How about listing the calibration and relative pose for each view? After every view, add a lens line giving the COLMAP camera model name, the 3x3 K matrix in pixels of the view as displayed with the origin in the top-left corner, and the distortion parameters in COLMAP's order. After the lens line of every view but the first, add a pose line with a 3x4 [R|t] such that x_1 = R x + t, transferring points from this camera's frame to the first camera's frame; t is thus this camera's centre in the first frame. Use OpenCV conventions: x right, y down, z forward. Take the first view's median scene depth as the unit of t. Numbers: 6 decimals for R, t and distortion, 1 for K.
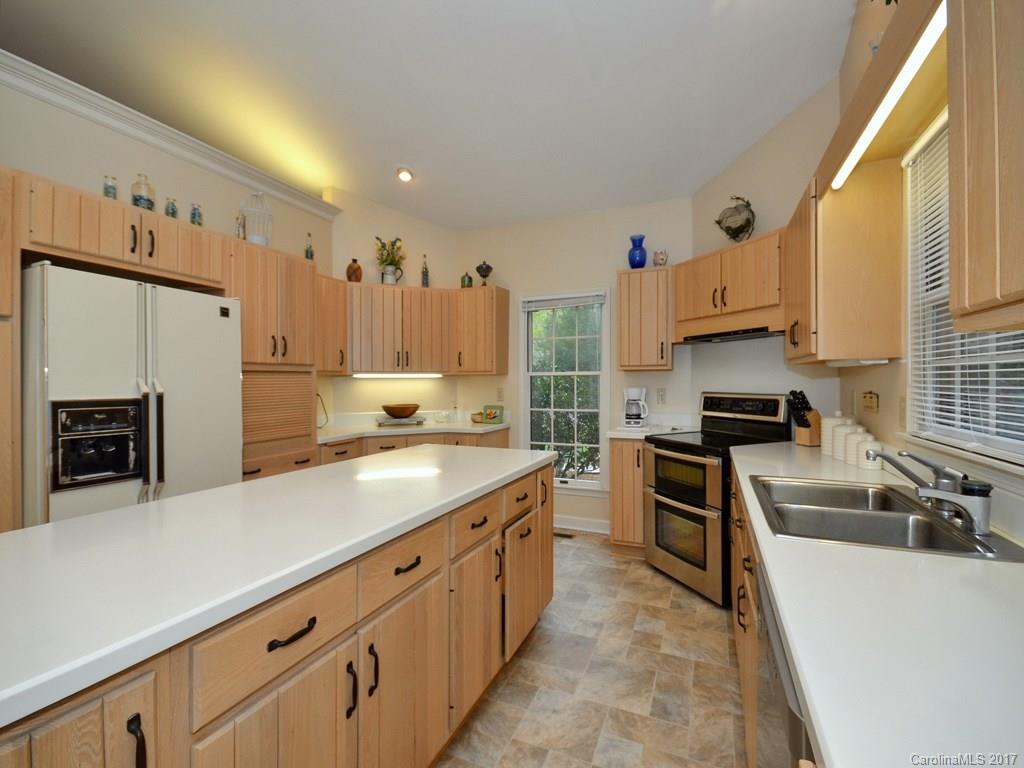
lens RADIAL K [[441.3, 0, 512.6], [0, 441.3, 415.2], [0, 0, 1]] dist [-0.001138, -0.000013]
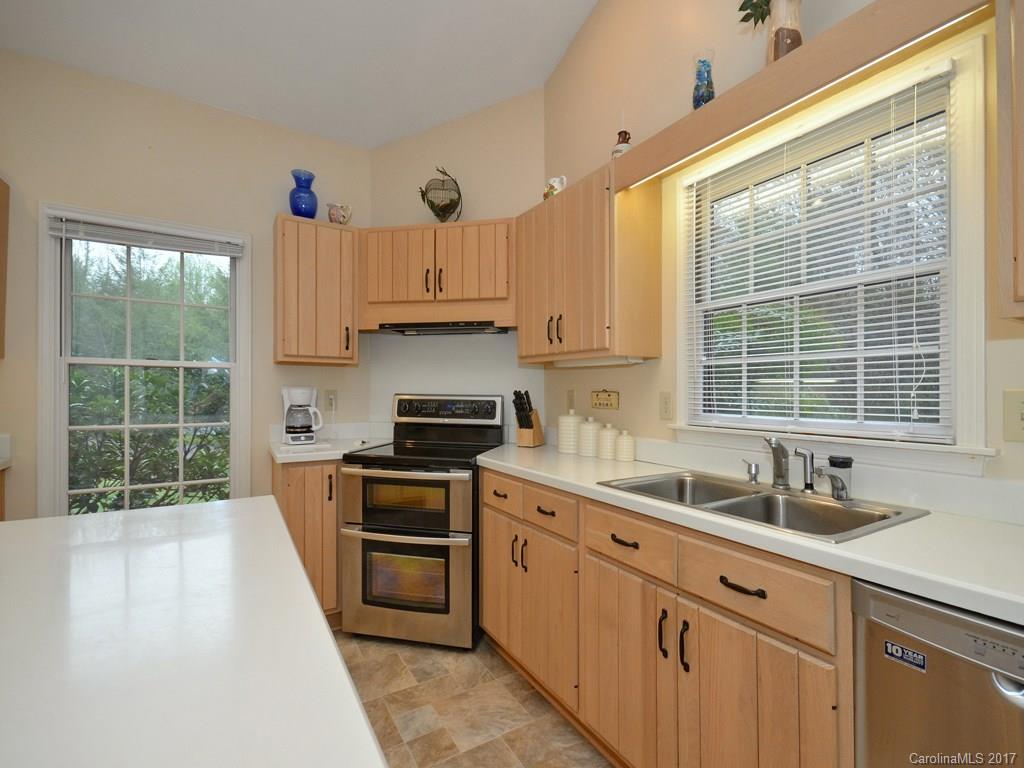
lens RADIAL K [[471.9, 0, 513.2], [0, 471.9, 408.3], [0, 0, 1]] dist [0.002810, 0.000385]
pose [[0.566983, -0.014610, 0.823600, -0.171920], [0.050772, 0.998561, -0.017239, -0.000207], [-0.822163, 0.051590, 0.566909, 0.340795]]
